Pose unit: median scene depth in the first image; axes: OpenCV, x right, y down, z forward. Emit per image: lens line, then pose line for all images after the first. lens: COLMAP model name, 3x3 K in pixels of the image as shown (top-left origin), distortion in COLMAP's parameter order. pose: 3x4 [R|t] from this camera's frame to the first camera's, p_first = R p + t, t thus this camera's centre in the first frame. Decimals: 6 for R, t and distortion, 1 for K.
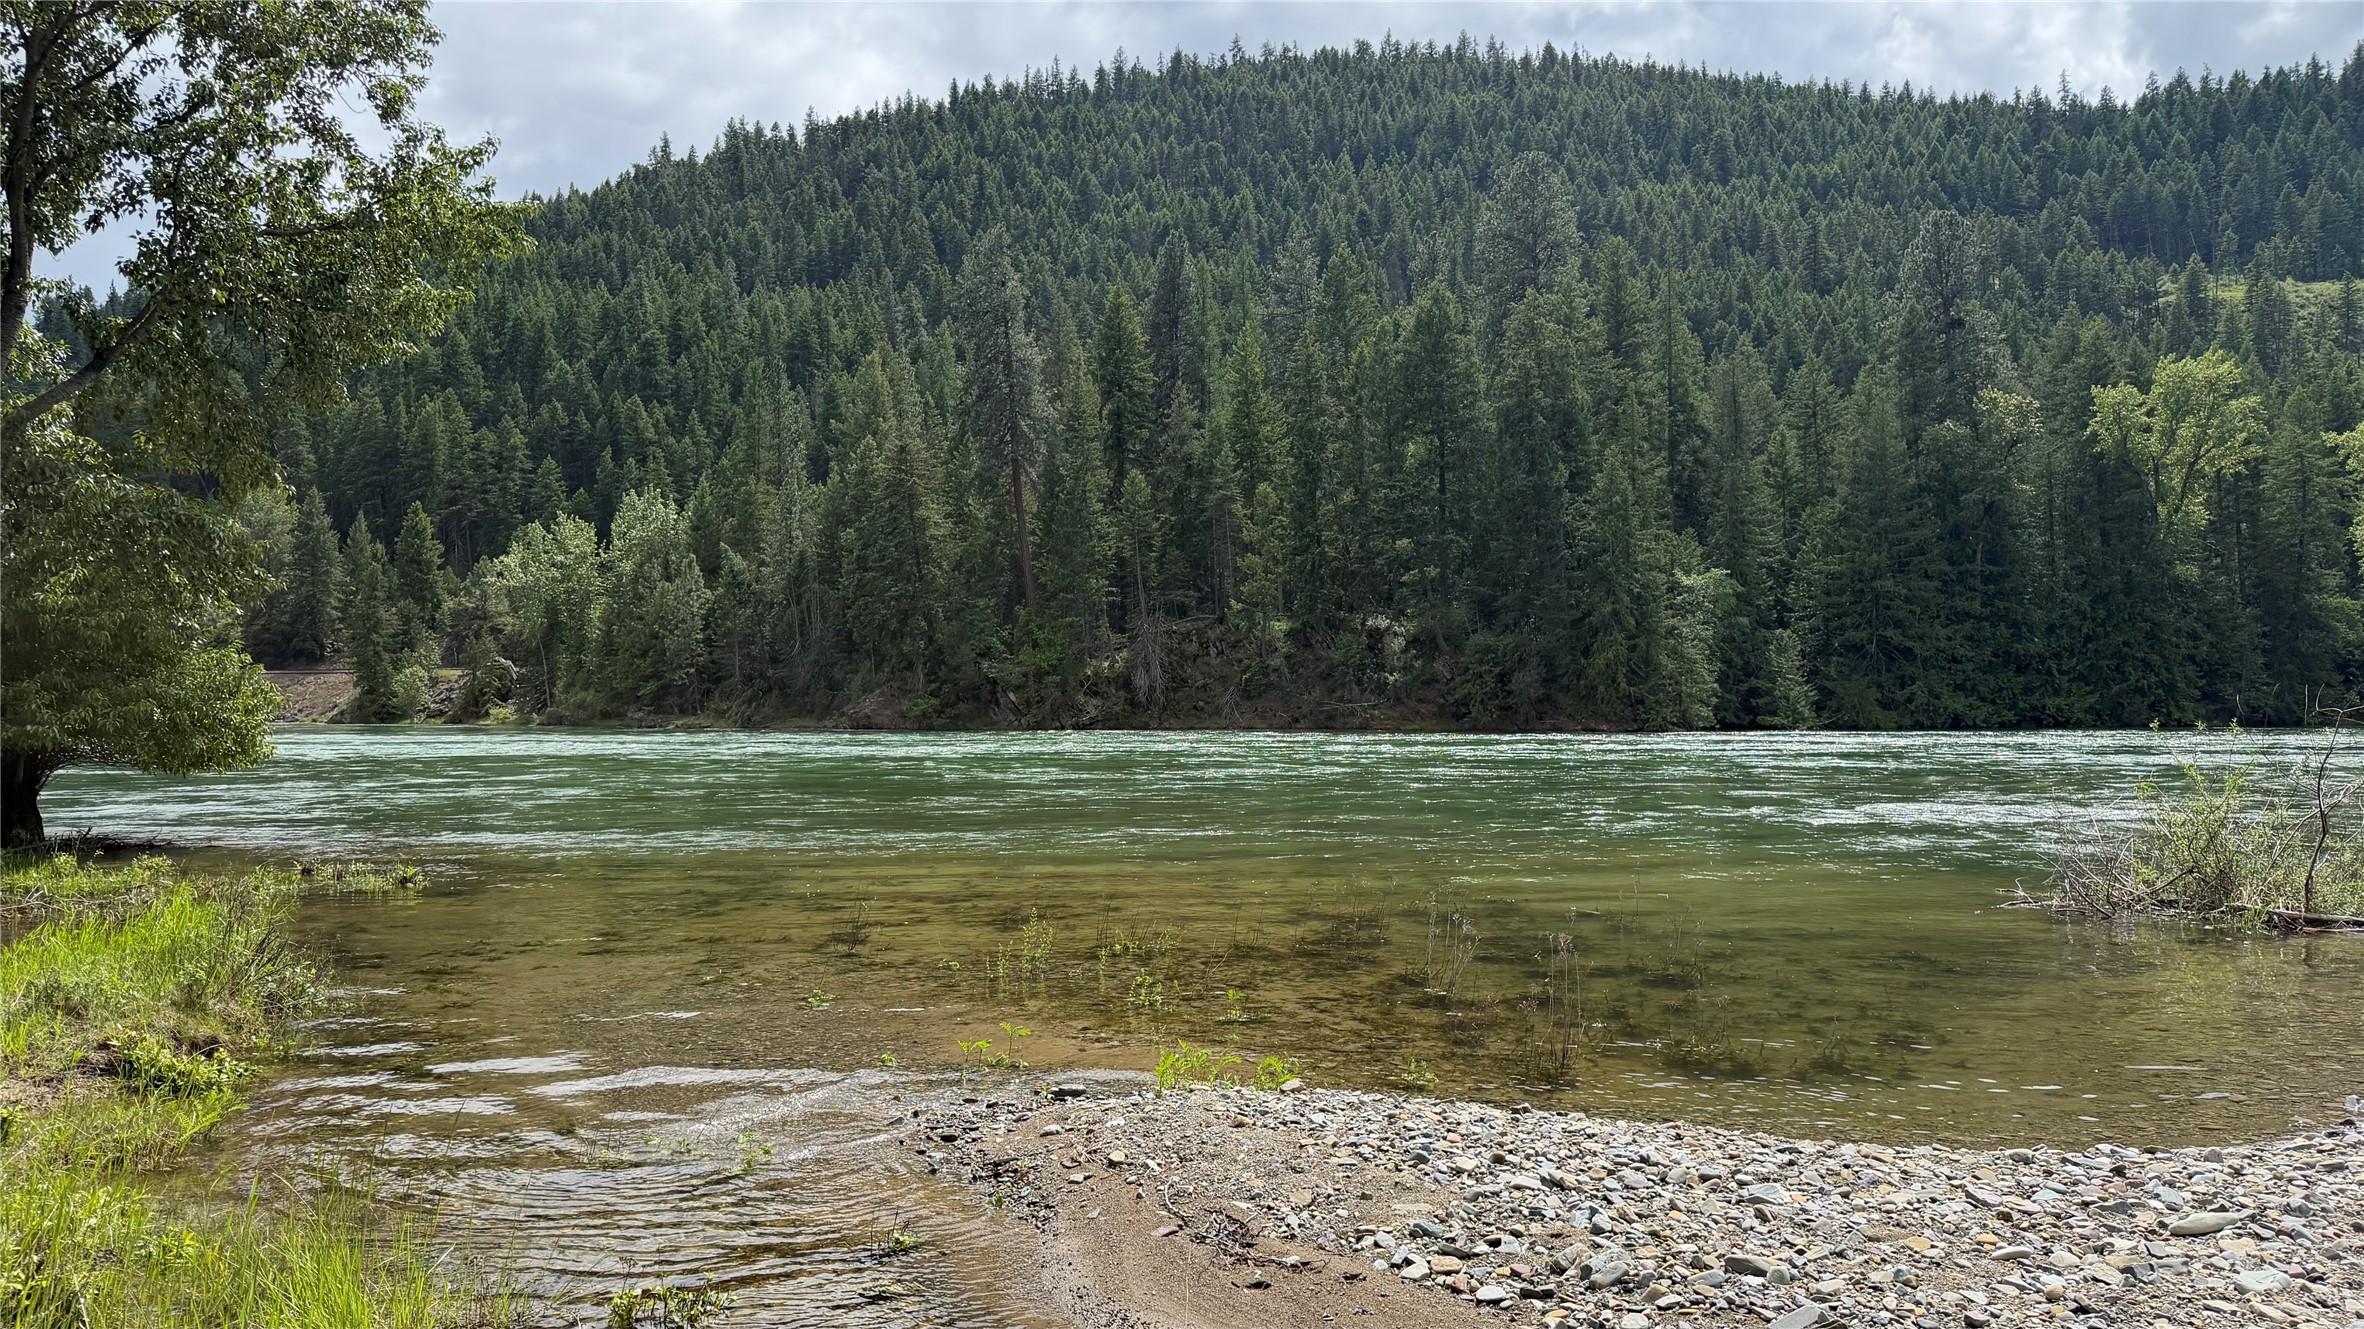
lens RADIAL K [[1663.9, 0, 1182.0], [0, 1663.9, 664.5], [0, 0, 1]] dist [0.089448, -0.001947]
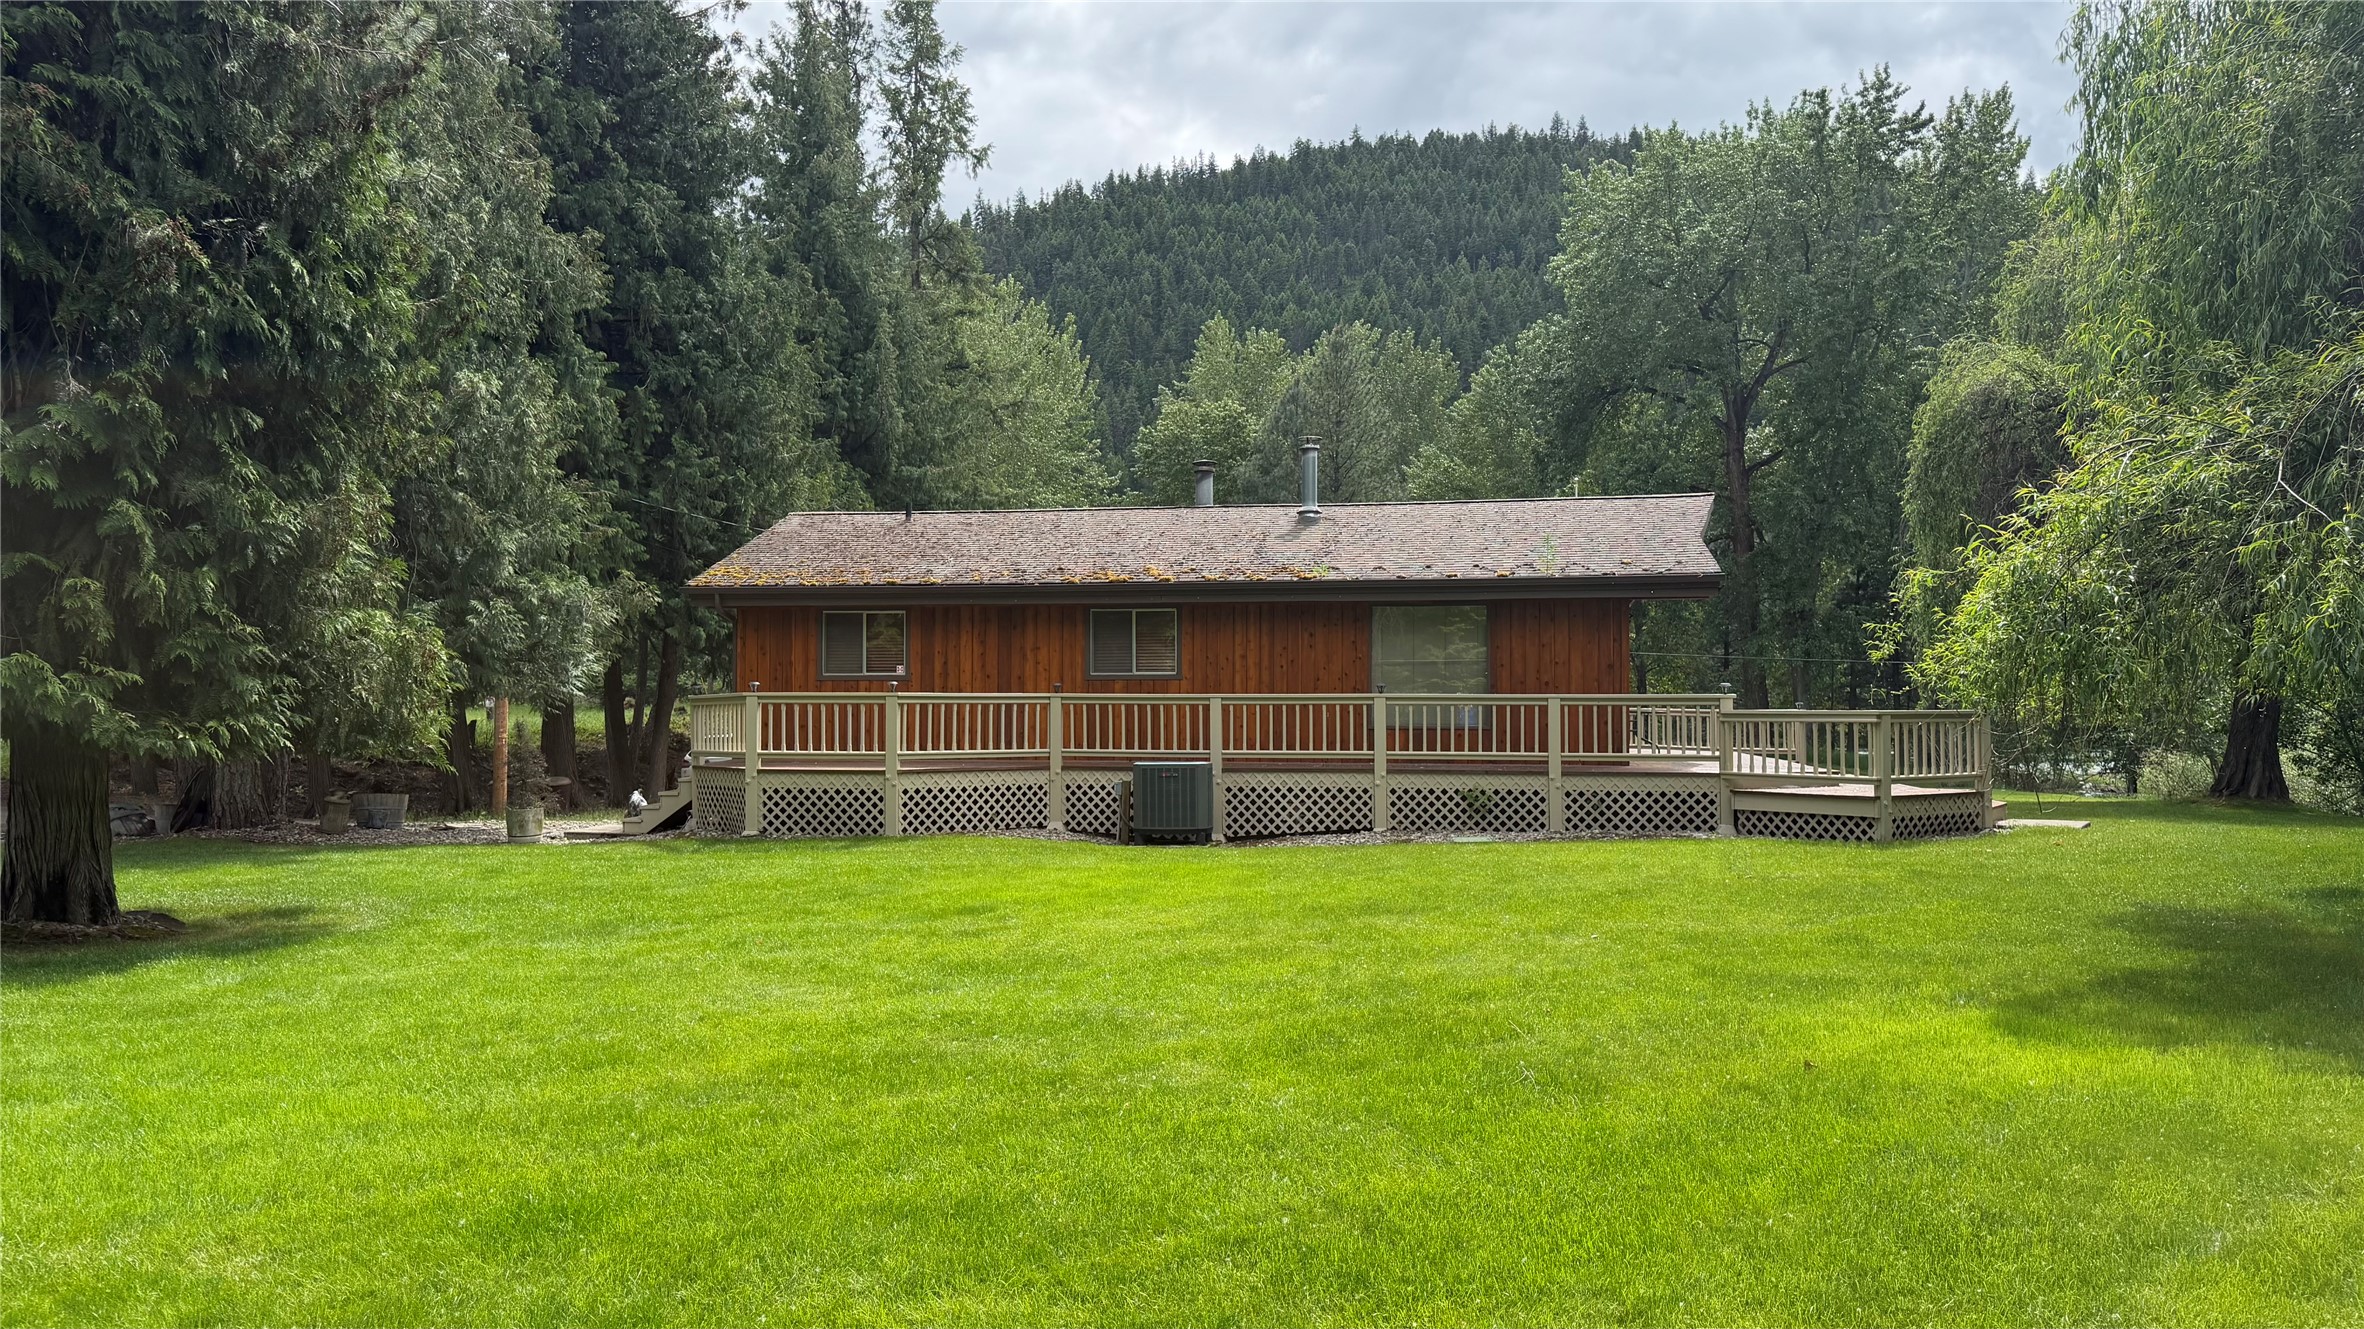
lens RADIAL K [[1644.6, 0, 1190.0], [0, 1644.6, 672.9], [0, 0, 1]] dist [0.045013, -0.054153]
pose [[0.998970, 0.004284, -0.045163, -0.121118], [-0.004232, 0.999990, 0.001249, -0.026702], [0.045168, -0.001056, 0.998979, -0.511374]]
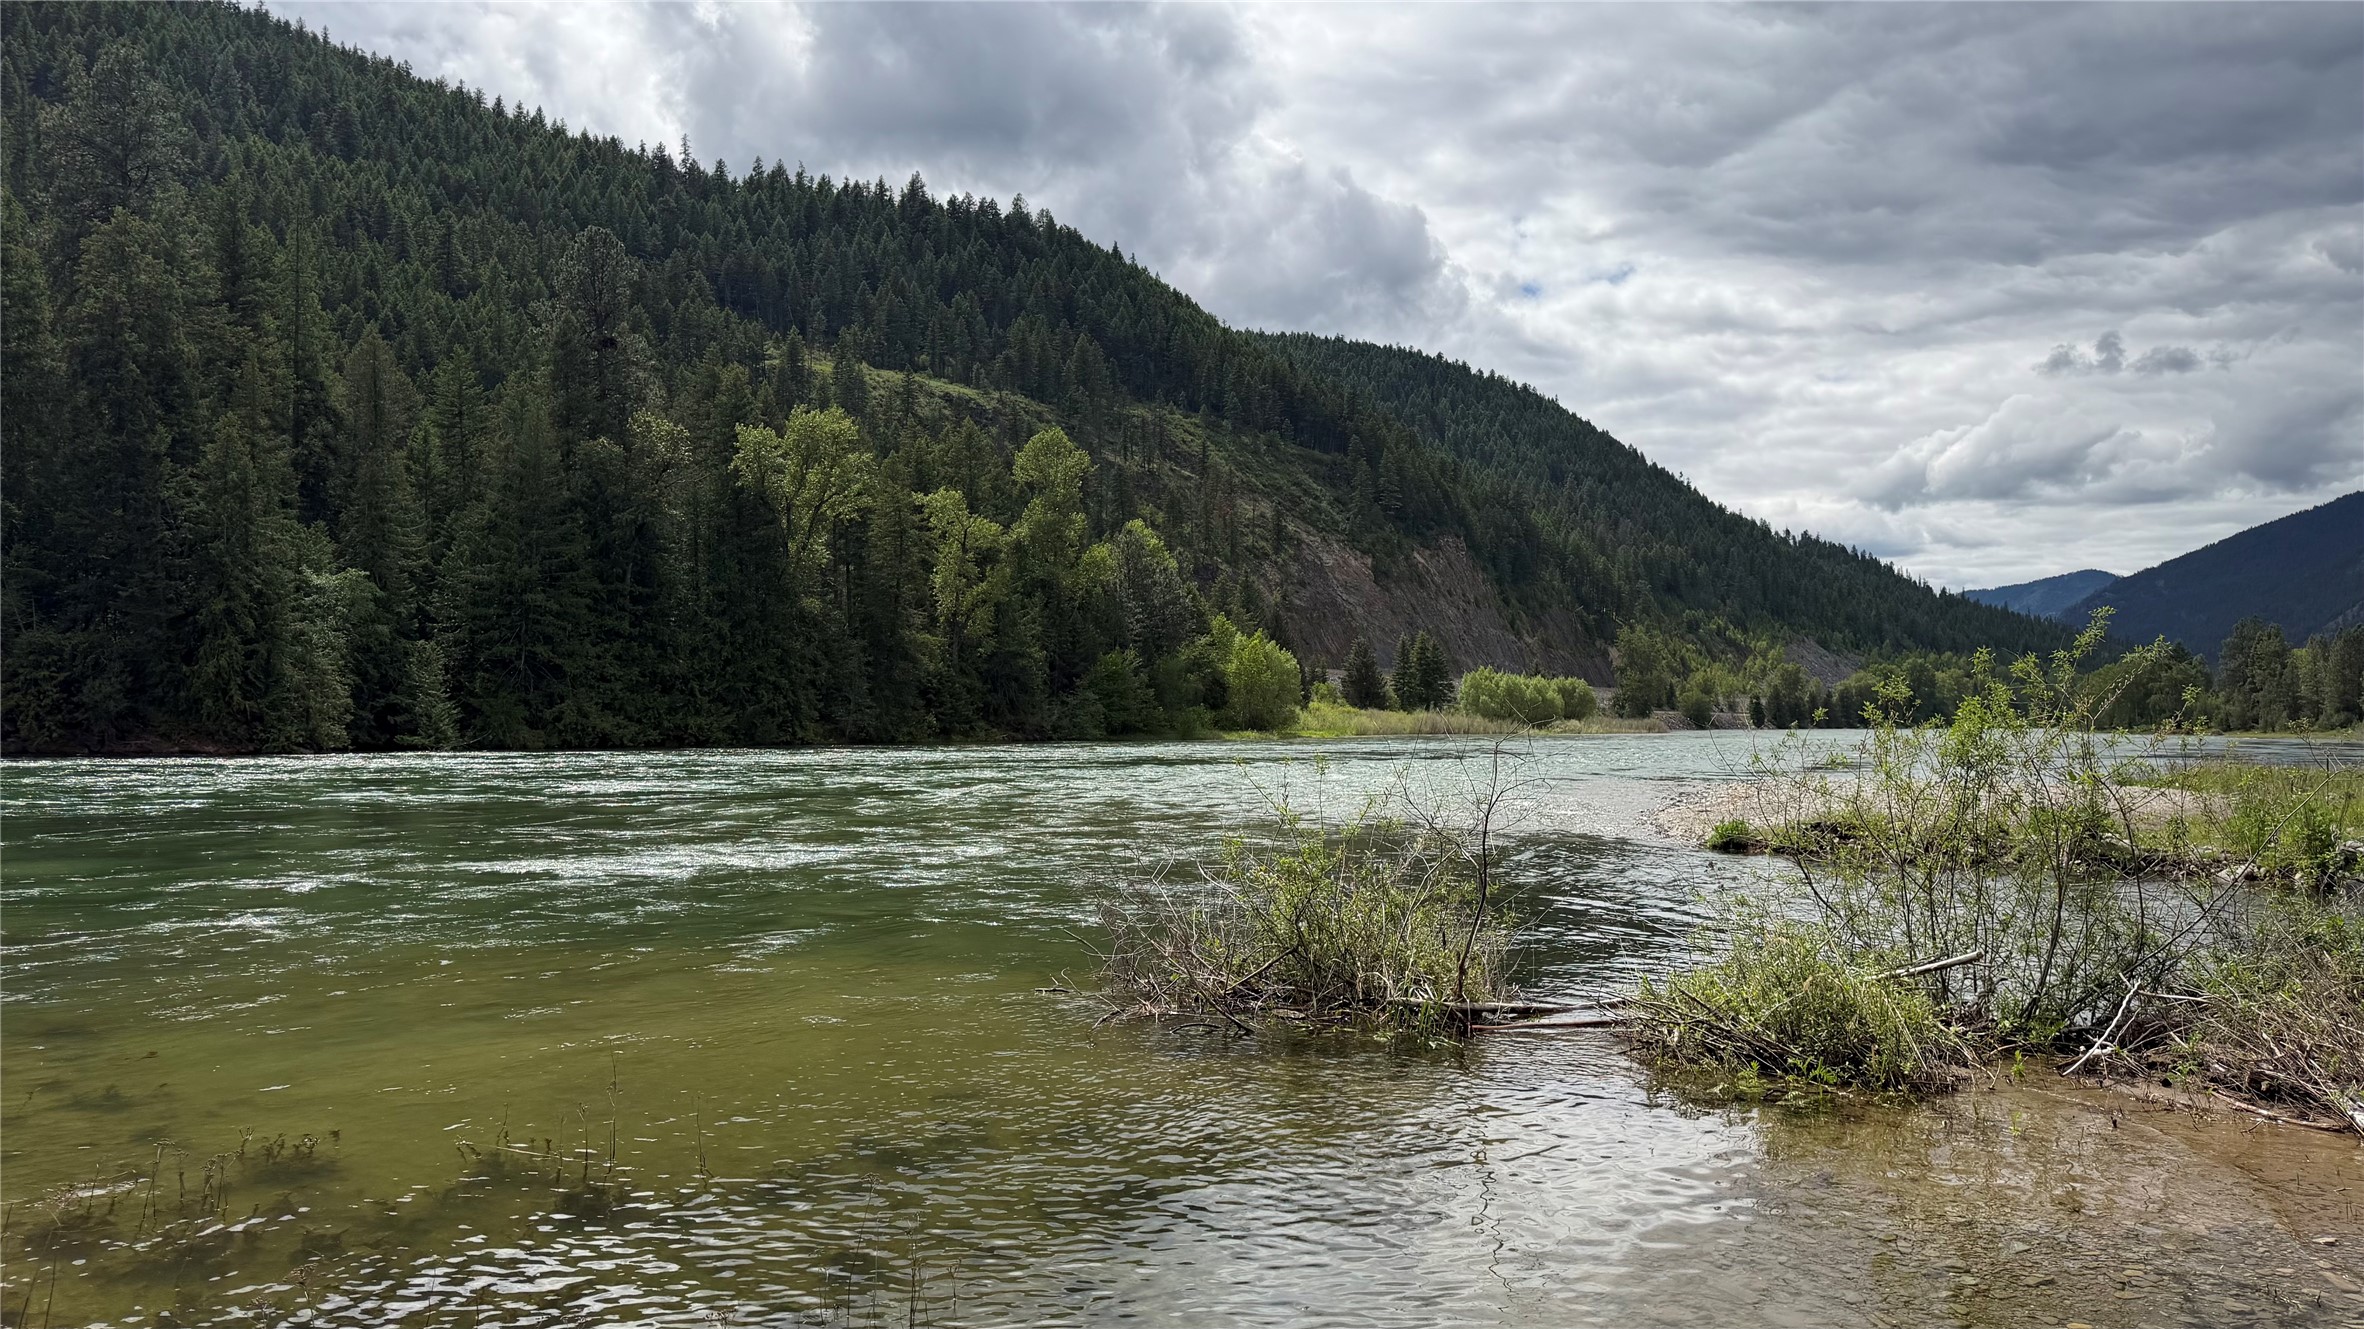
lens RADIAL K [[1644.6, 0, 1190.0], [0, 1644.6, 672.9], [0, 0, 1]] dist [0.045013, -0.054153]
pose [[0.700965, 0.029586, 0.712581, 0.004168], [-0.026826, 0.999526, -0.015111, -0.000506], [-0.712691, -0.008523, 0.701427, 0.055822]]
